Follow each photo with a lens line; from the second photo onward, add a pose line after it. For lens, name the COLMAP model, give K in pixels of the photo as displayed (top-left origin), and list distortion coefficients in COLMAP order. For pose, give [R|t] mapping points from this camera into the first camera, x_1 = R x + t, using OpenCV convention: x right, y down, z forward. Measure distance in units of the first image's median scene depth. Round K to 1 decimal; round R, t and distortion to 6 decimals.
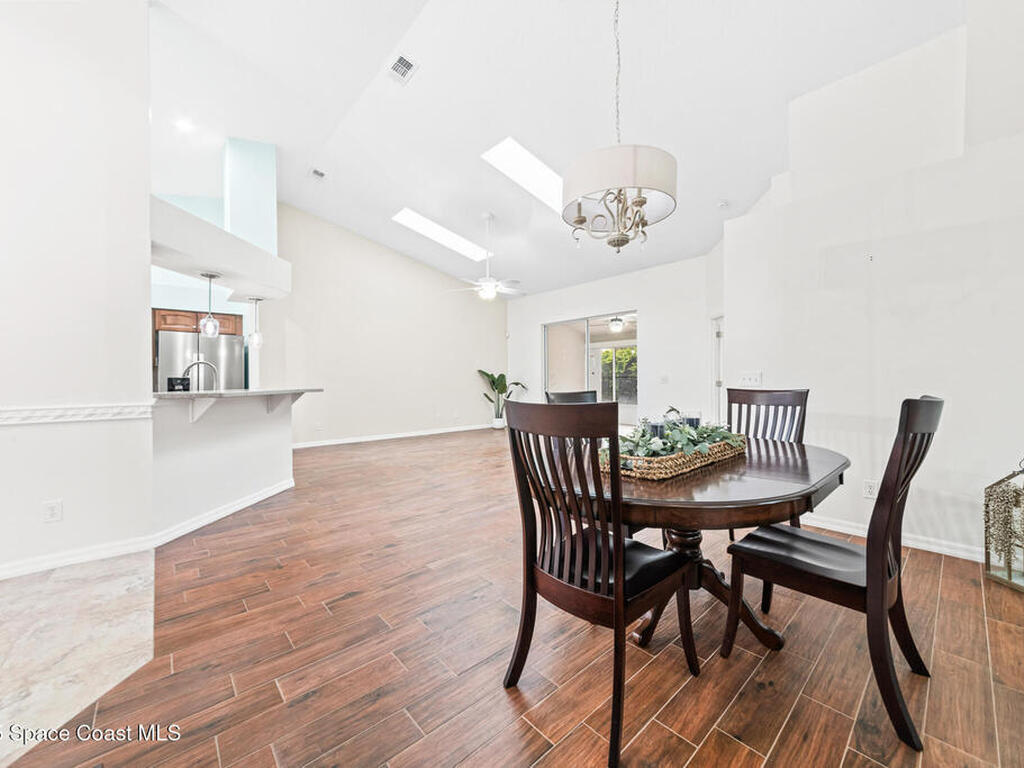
lens RADIAL K [[404.5, 0, 513.3], [0, 404.5, 381.4], [0, 0, 1]] dist [-0.006364, 0.000071]
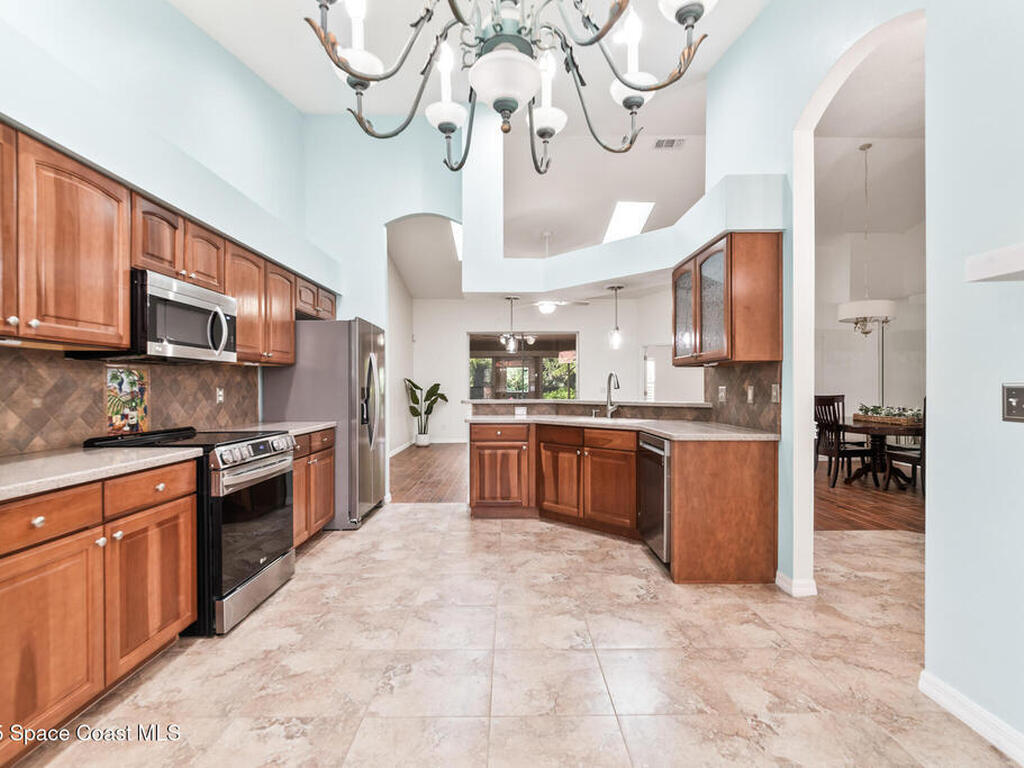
lens RADIAL K [[496.6, 0, 517.7], [0, 496.6, 385.7], [0, 0, 1]] dist [0.000200, -0.000825]
pose [[0.648474, 0.007158, 0.761203, -2.350398], [0.002755, 0.999927, -0.011749, -0.003846], [-0.761232, 0.009716, 0.648407, 0.488772]]
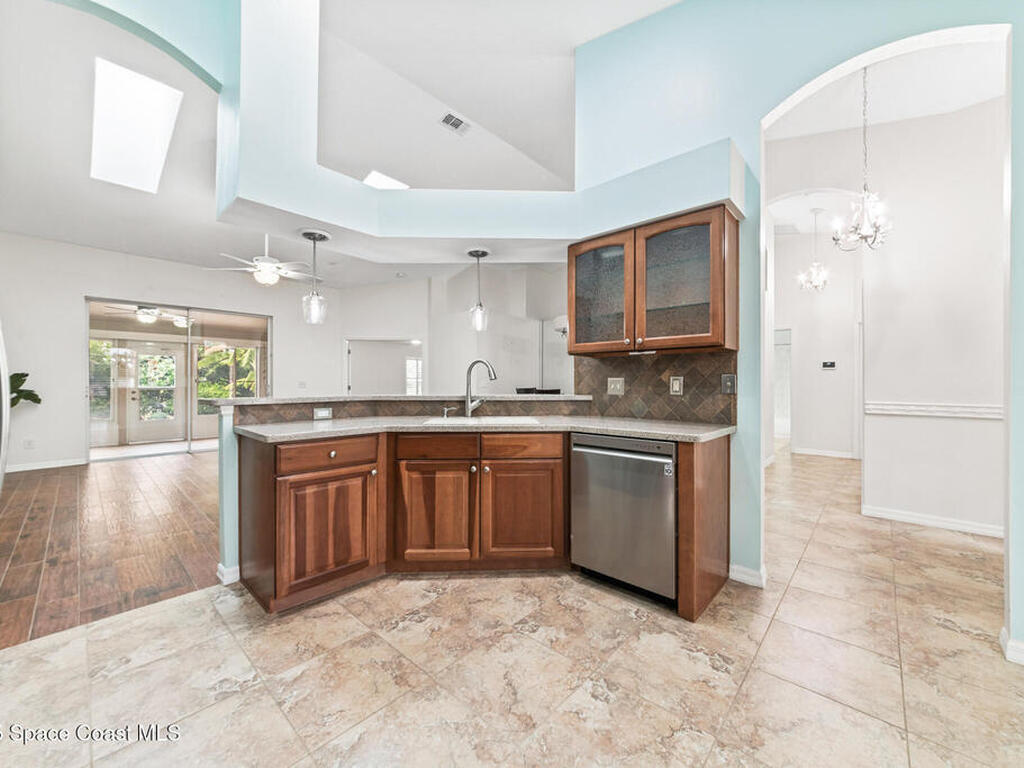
lens RADIAL K [[404.5, 0, 513.3], [0, 404.5, 381.4], [0, 0, 1]] dist [-0.006364, 0.000071]
pose [[-0.109601, 0.010912, 0.993916, -1.977257], [0.005774, 0.999930, -0.010342, 0.002716], [-0.993959, 0.004606, -0.109656, 1.294910]]
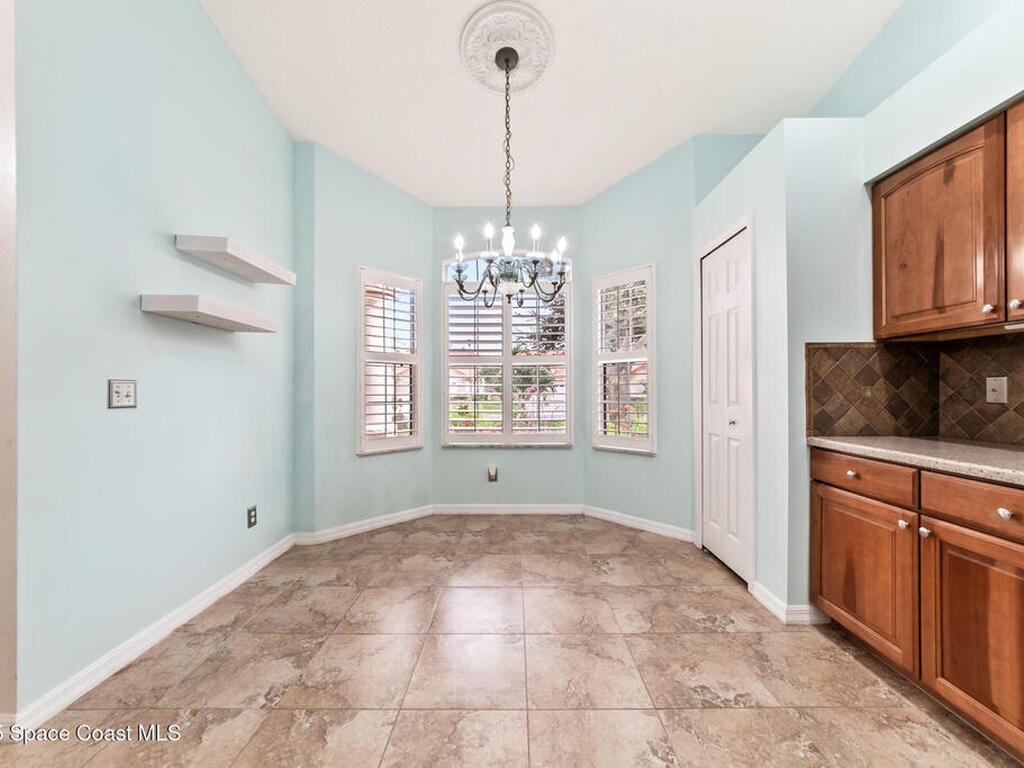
lens RADIAL K [[406.7, 0, 512.1], [0, 406.7, 388.0], [0, 0, 1]] dist [-0.002570, -0.000228]
pose [[-0.668733, 0.008492, -0.743455, -1.504839], [0.005949, 0.999964, 0.006070, 0.001214], [0.743479, -0.000364, -0.668759, 1.252569]]
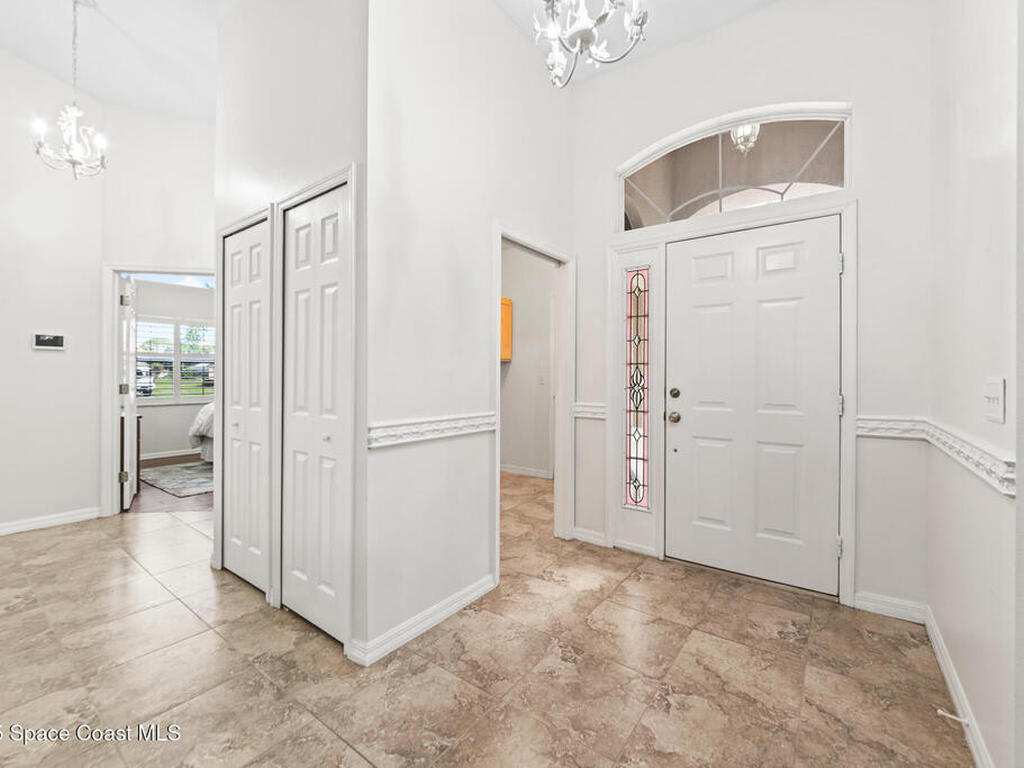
lens RADIAL K [[441.9, 0, 515.7], [0, 441.9, 375.3], [0, 0, 1]] dist [-0.011256, -0.000259]
pose [[-0.975365, 0.002757, -0.220579, -0.926498], [0.000828, 0.999961, 0.008836, -0.018129], [0.220594, 0.008435, -0.975329, 0.750803]]
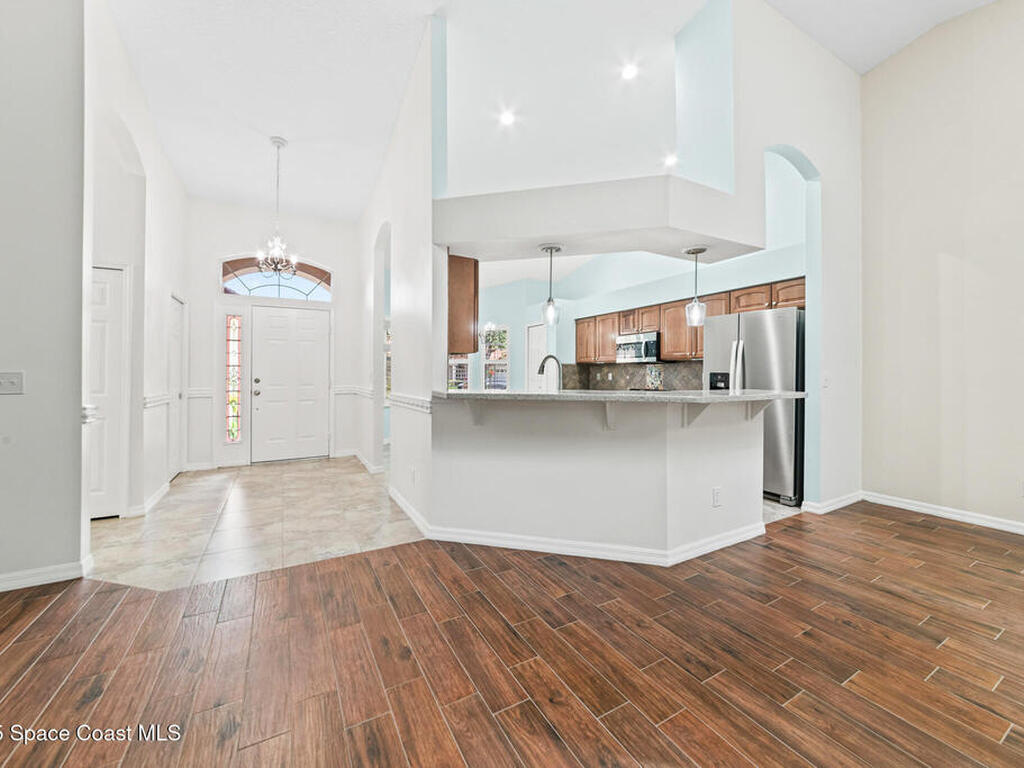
lens RADIAL K [[409.9, 0, 513.3], [0, 409.9, 372.0], [0, 0, 1]] dist [-0.000427, -0.000194]
pose [[-0.205524, 0.001625, -0.978651, 0.094175], [-0.005426, 0.999981, 0.002800, -0.020333], [0.978637, 0.005885, -0.205511, 1.390335]]
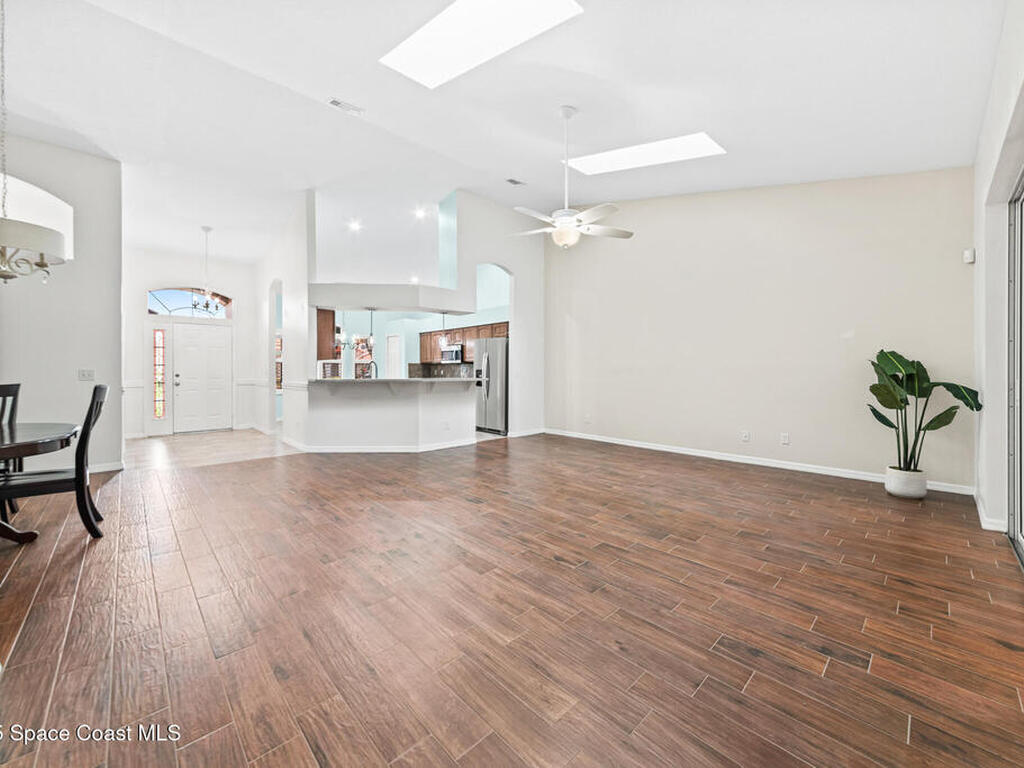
lens RADIAL K [[409.9, 0, 513.3], [0, 409.9, 372.0], [0, 0, 1]] dist [-0.000427, -0.000194]
pose [[0.041060, 0.009243, -0.999114, 1.226143], [-0.005094, 0.999946, 0.009041, -0.027631], [0.999144, 0.004718, 0.041105, 1.922747]]
